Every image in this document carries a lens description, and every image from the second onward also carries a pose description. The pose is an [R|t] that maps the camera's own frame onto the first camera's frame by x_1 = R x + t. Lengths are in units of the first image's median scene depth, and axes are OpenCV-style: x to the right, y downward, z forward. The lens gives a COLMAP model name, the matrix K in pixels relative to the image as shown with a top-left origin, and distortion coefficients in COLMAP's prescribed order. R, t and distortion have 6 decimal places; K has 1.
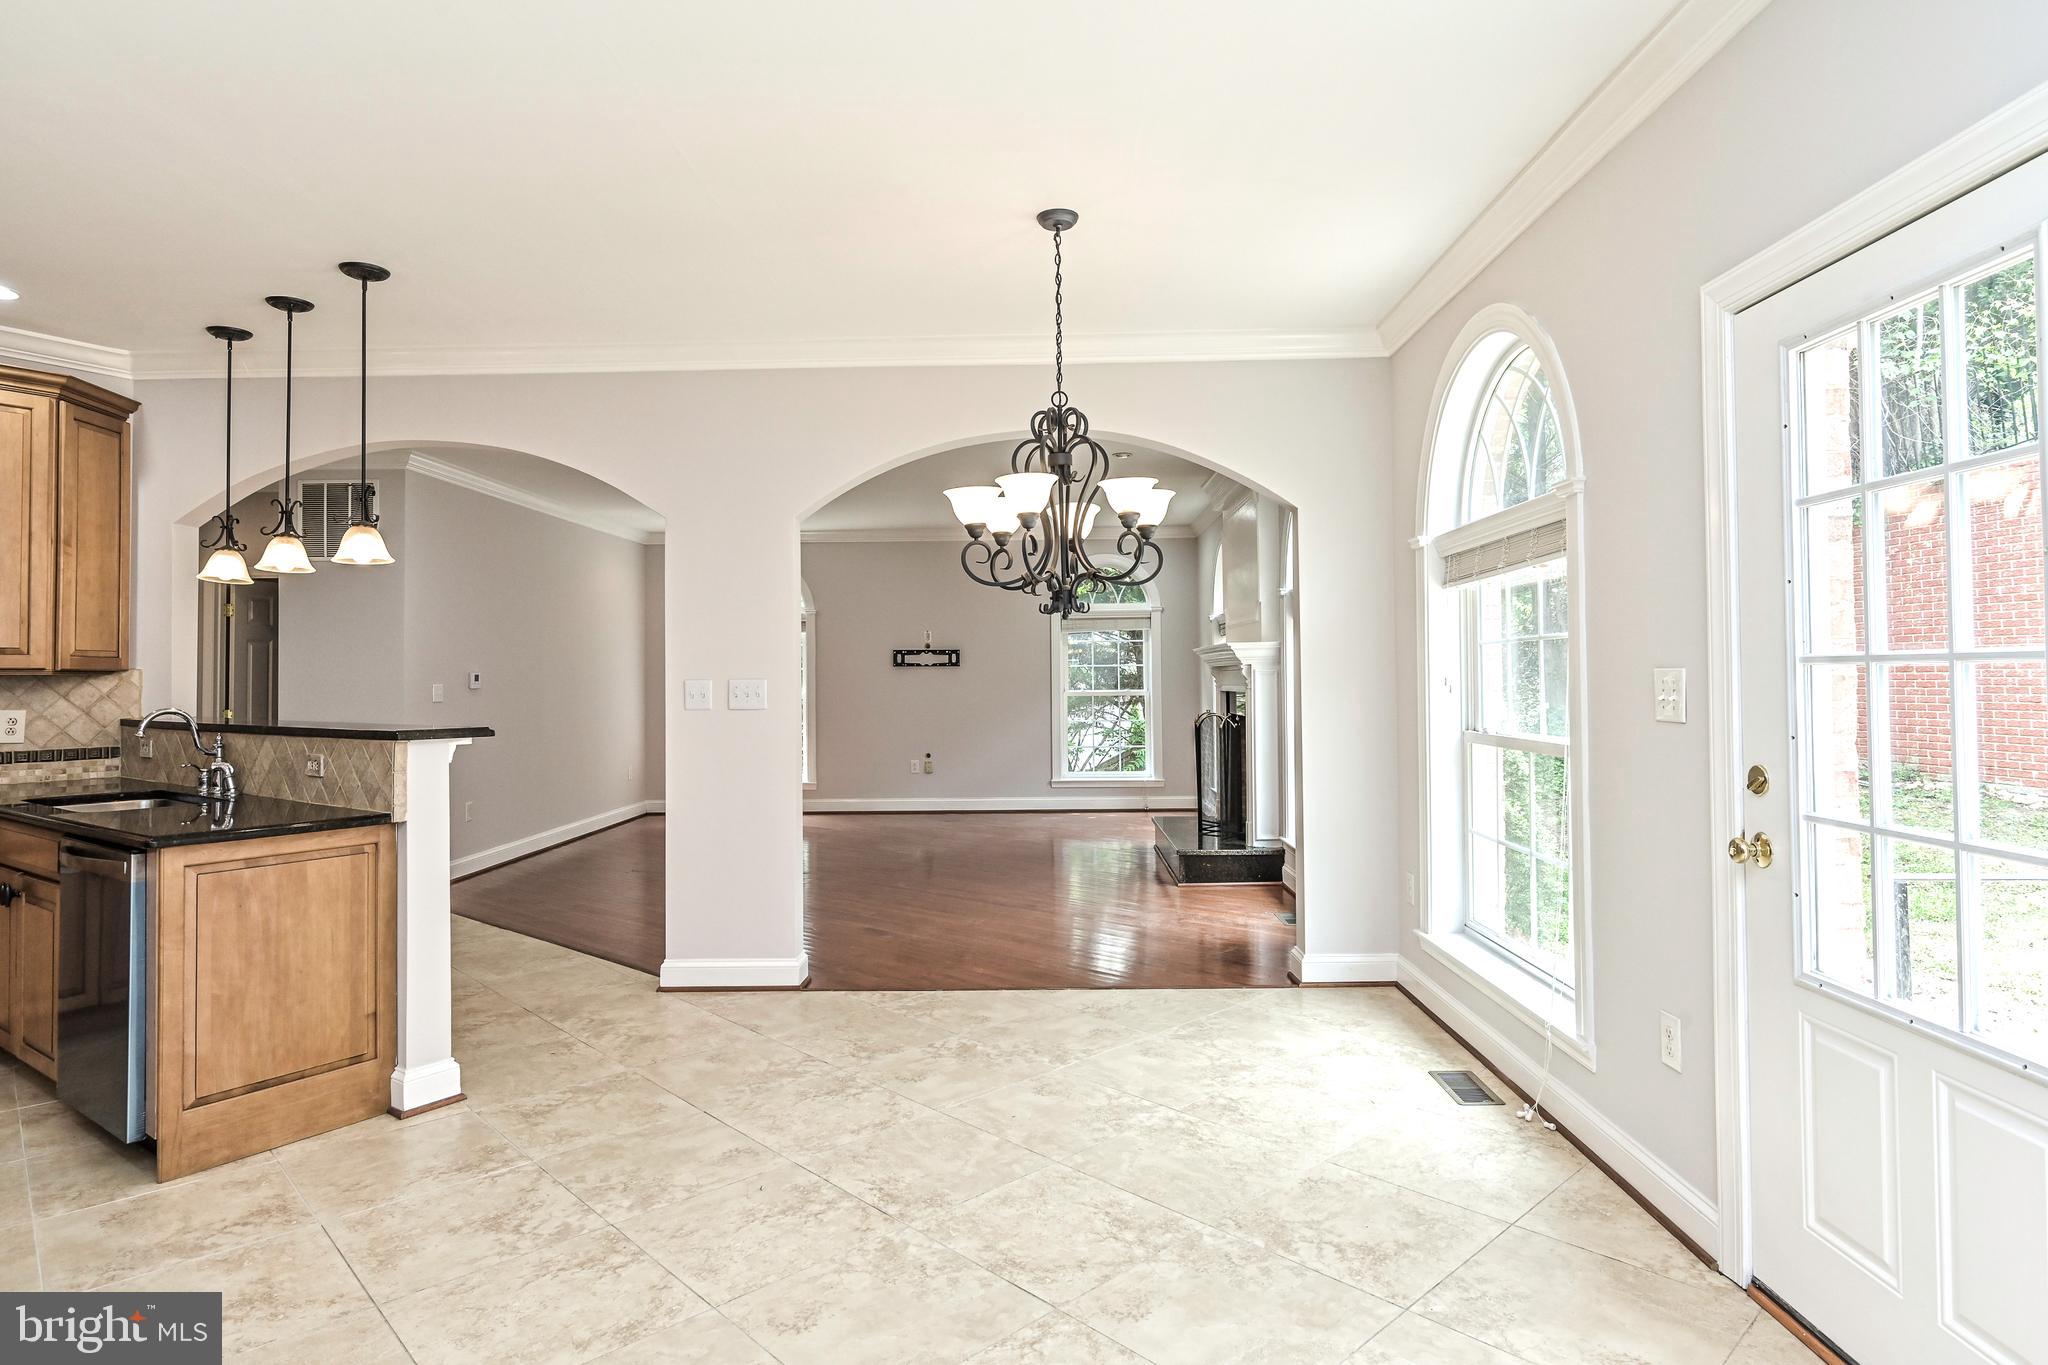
lens RADIAL K [[1105.0, 0, 1012.8], [0, 1105.0, 677.5], [0, 0, 1]] dist [-0.003666, -0.000687]
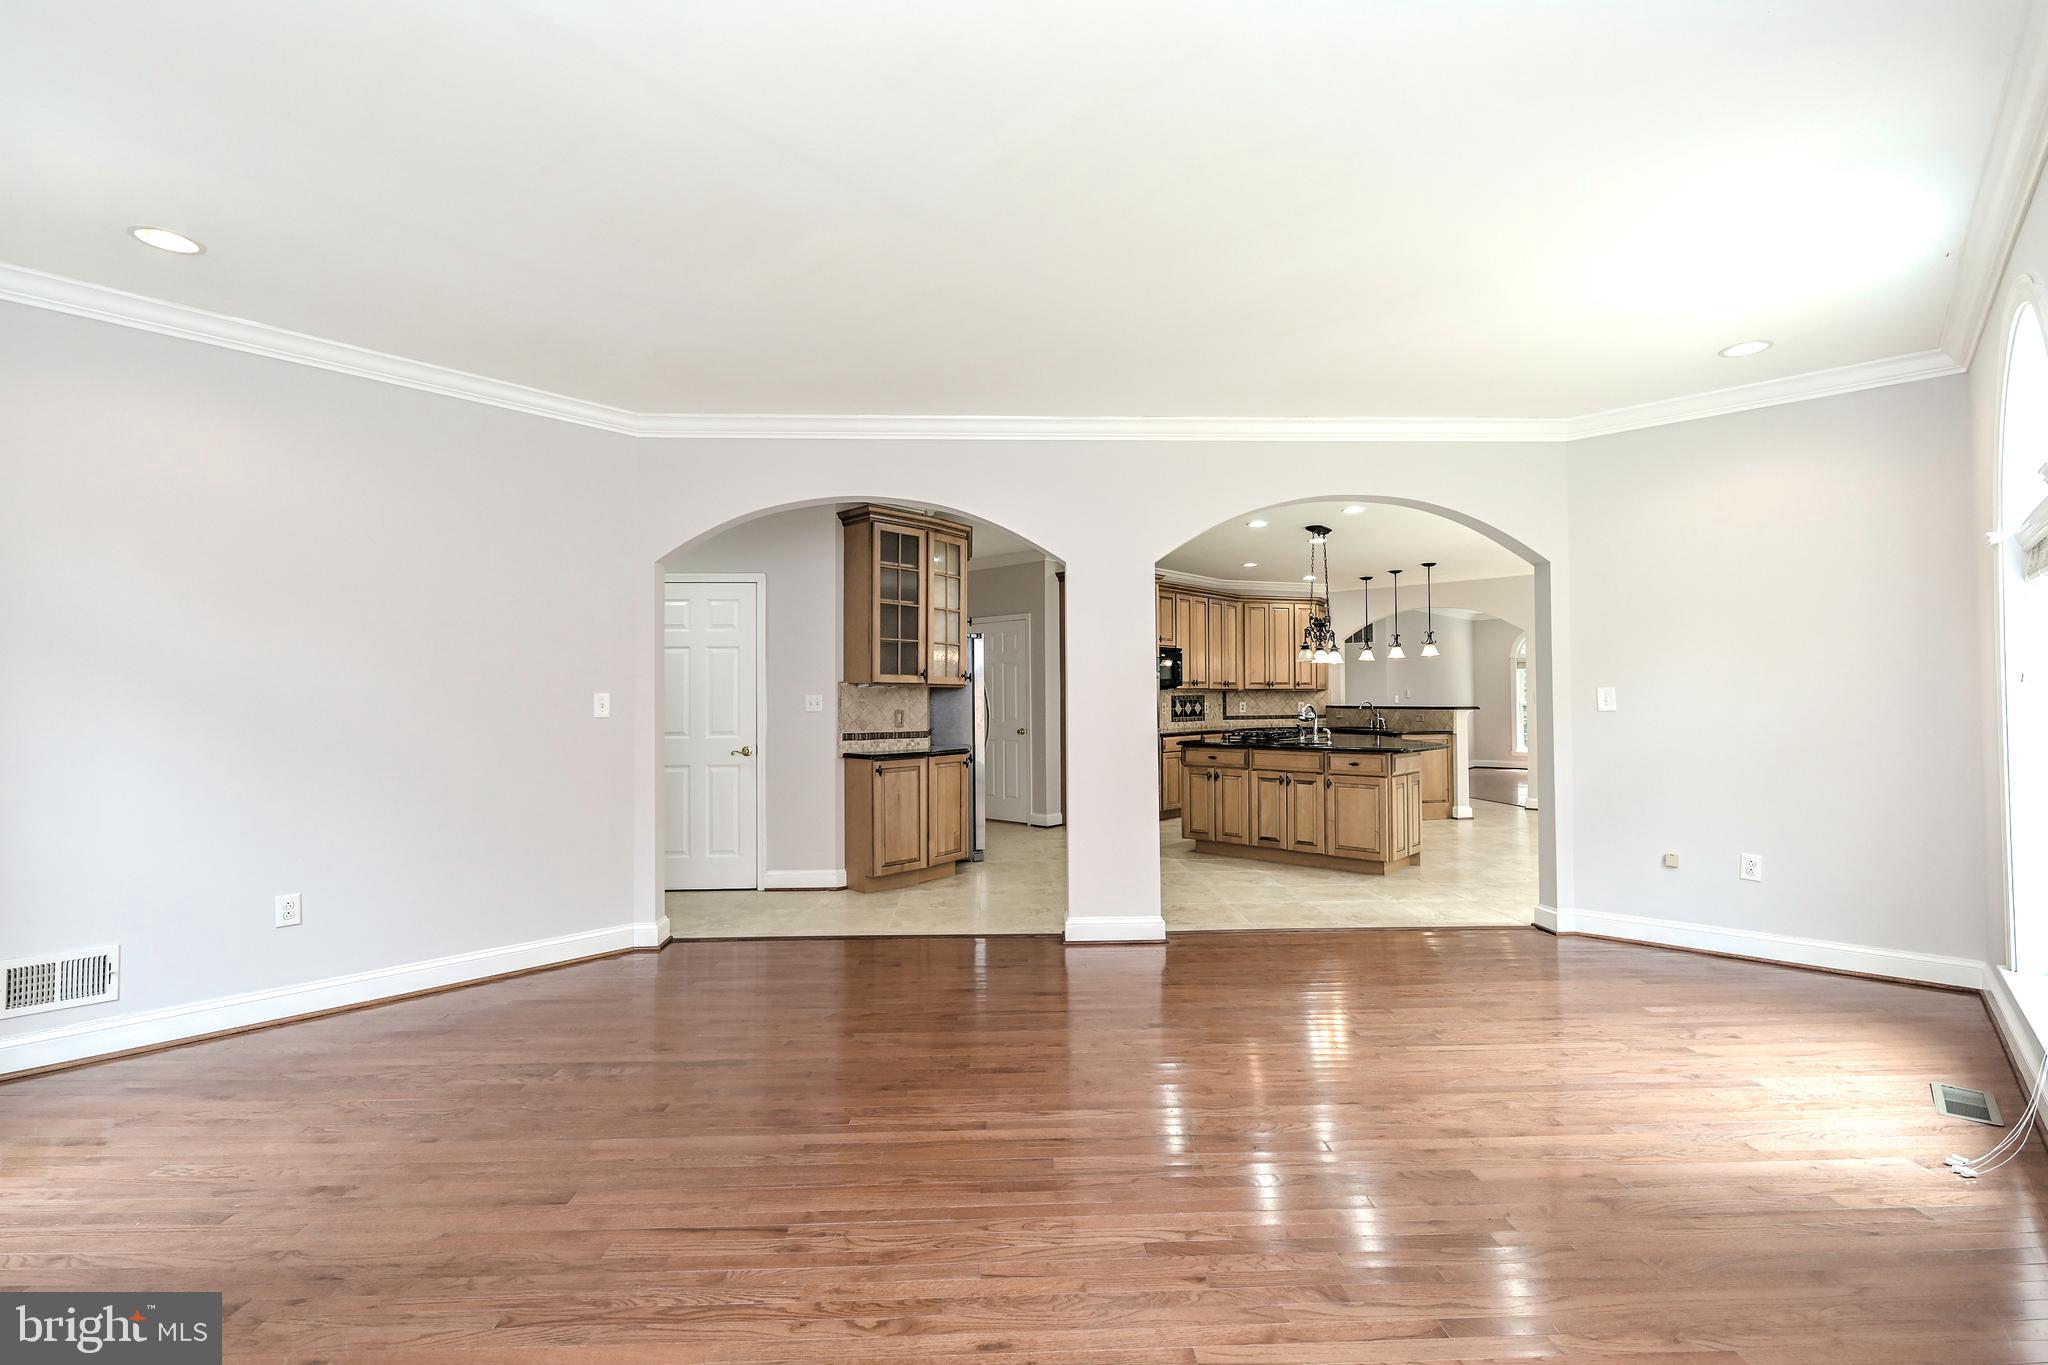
lens RADIAL K [[919.5, 0, 1027.1], [0, 919.5, 682.3], [0, 0, 1]] dist [-0.021470, 0.000000]
pose [[0.763965, -0.005955, -0.645231, 0.183829], [-0.004240, 0.999889, -0.014249, 0.013218], [0.645244, 0.013621, 0.763855, -1.454217]]
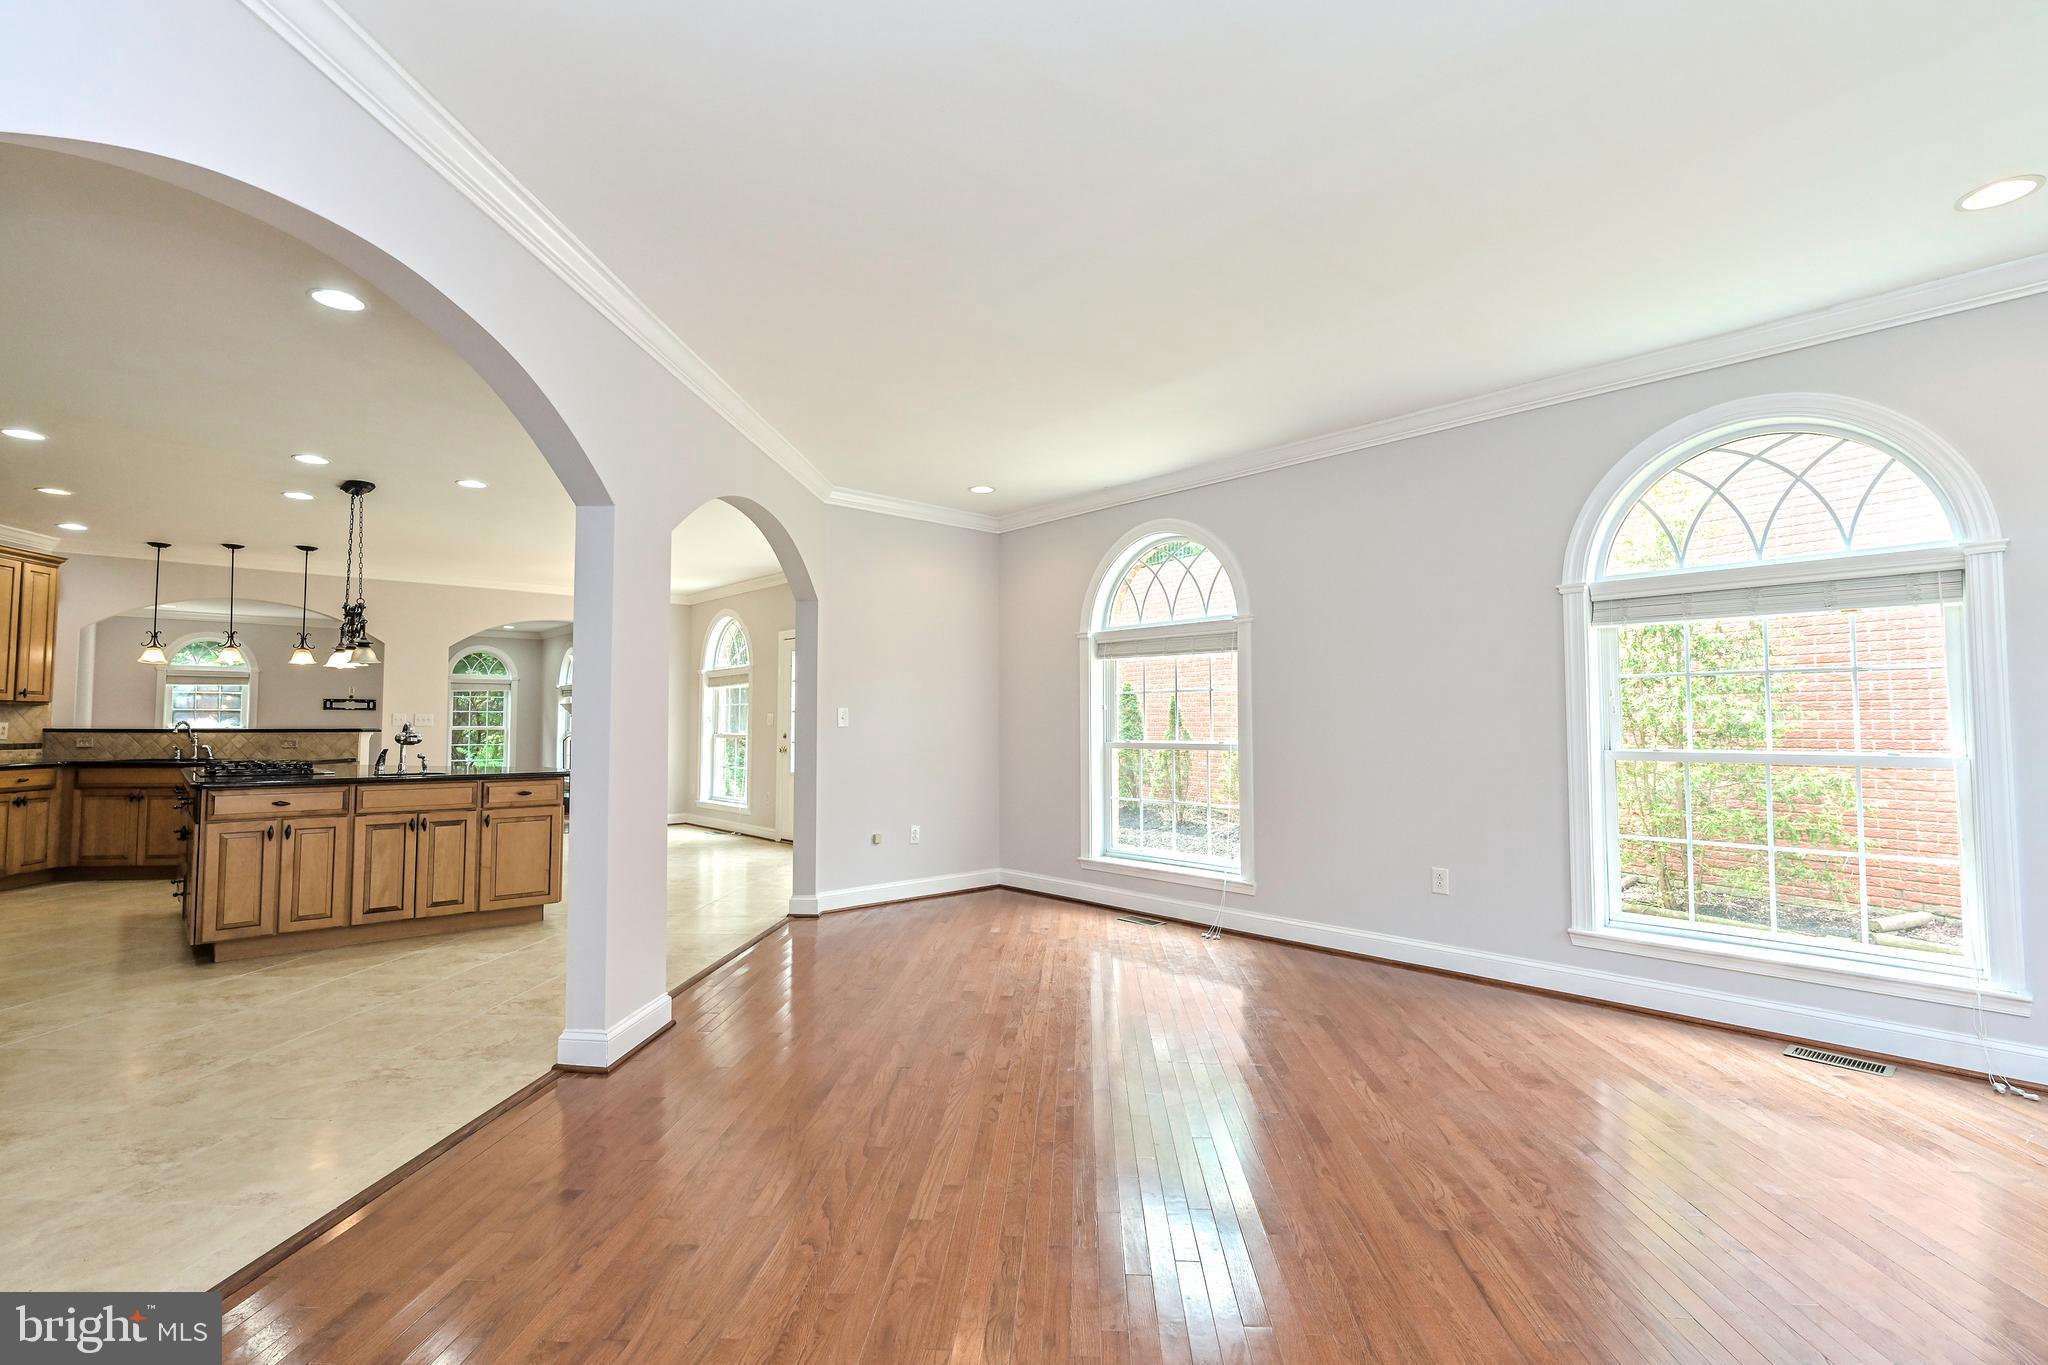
lens RADIAL K [[941.7, 0, 1027.2], [0, 941.7, 678.5], [0, 0, 1]] dist [0.000956, -0.000017]
pose [[0.713623, 0.044454, 0.699118, -0.748813], [-0.006395, 0.998356, -0.056953, 0.033989], [-0.700501, 0.036173, 0.712734, -1.376476]]
